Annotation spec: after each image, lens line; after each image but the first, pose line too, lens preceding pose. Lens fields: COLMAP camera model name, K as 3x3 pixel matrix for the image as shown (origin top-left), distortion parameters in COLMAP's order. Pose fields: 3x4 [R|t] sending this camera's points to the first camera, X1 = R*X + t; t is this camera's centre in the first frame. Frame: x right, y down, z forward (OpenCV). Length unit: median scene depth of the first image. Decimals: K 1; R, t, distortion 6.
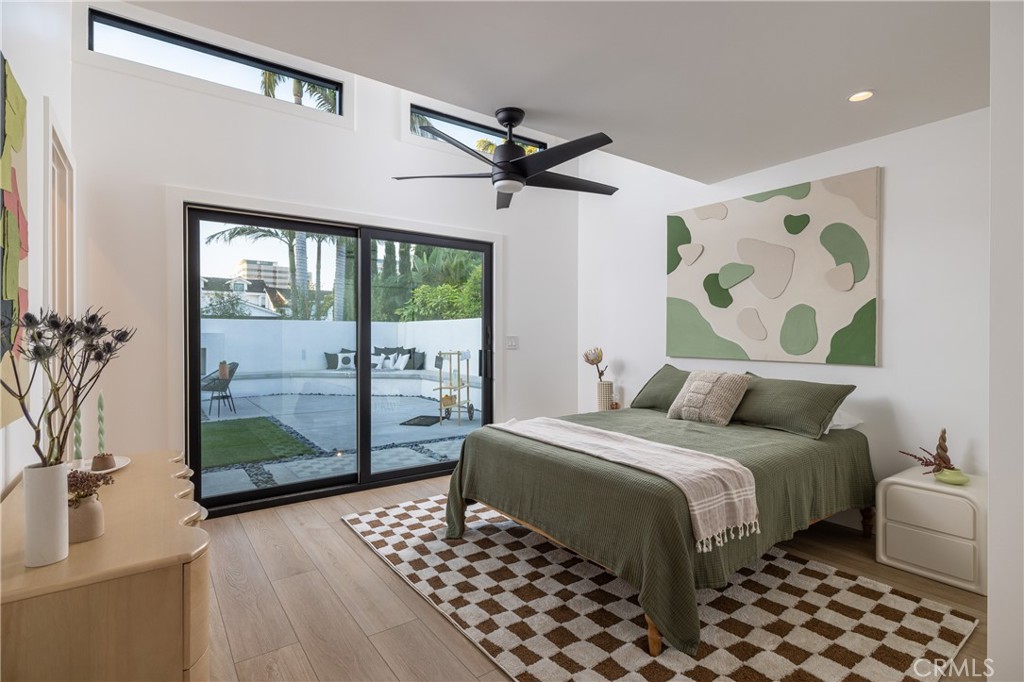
lens RADIAL K [[500.8, 0, 514.9], [0, 500.8, 339.7], [0, 0, 1]] dist [0.000726, -0.000091]
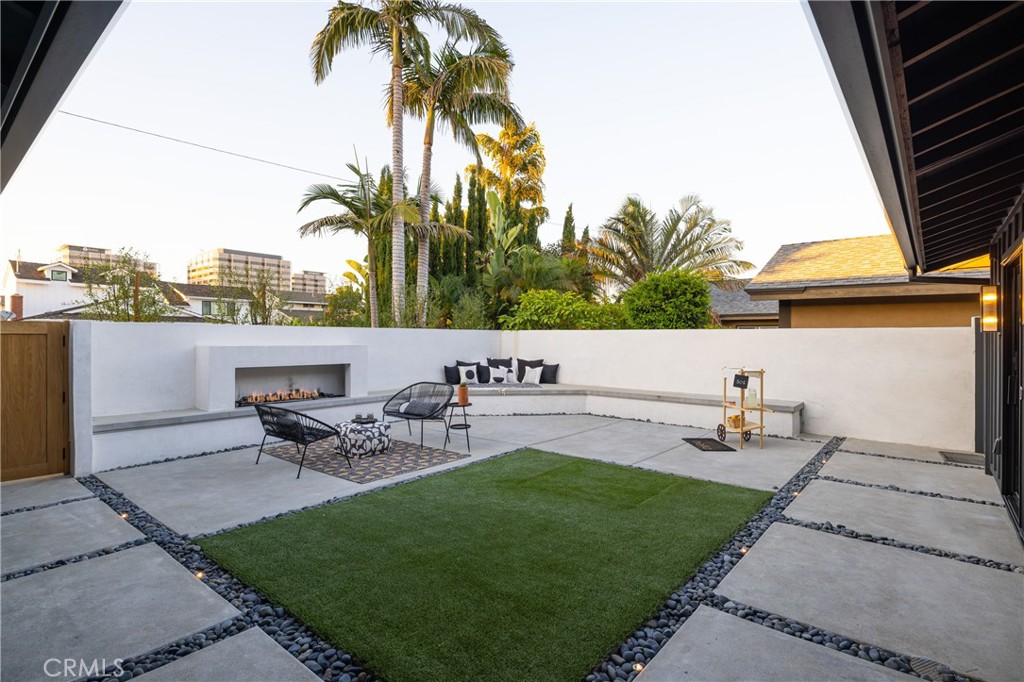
lens RADIAL K [[507.5, 0, 511.3], [0, 507.5, 341.2], [0, 0, 1]] dist [0.000189, -0.000037]
pose [[0.971745, 0.004332, 0.235995, -0.477820], [-0.004012, 0.999990, -0.001836, -0.015404], [-0.236000, 0.000837, 0.971753, 0.115869]]
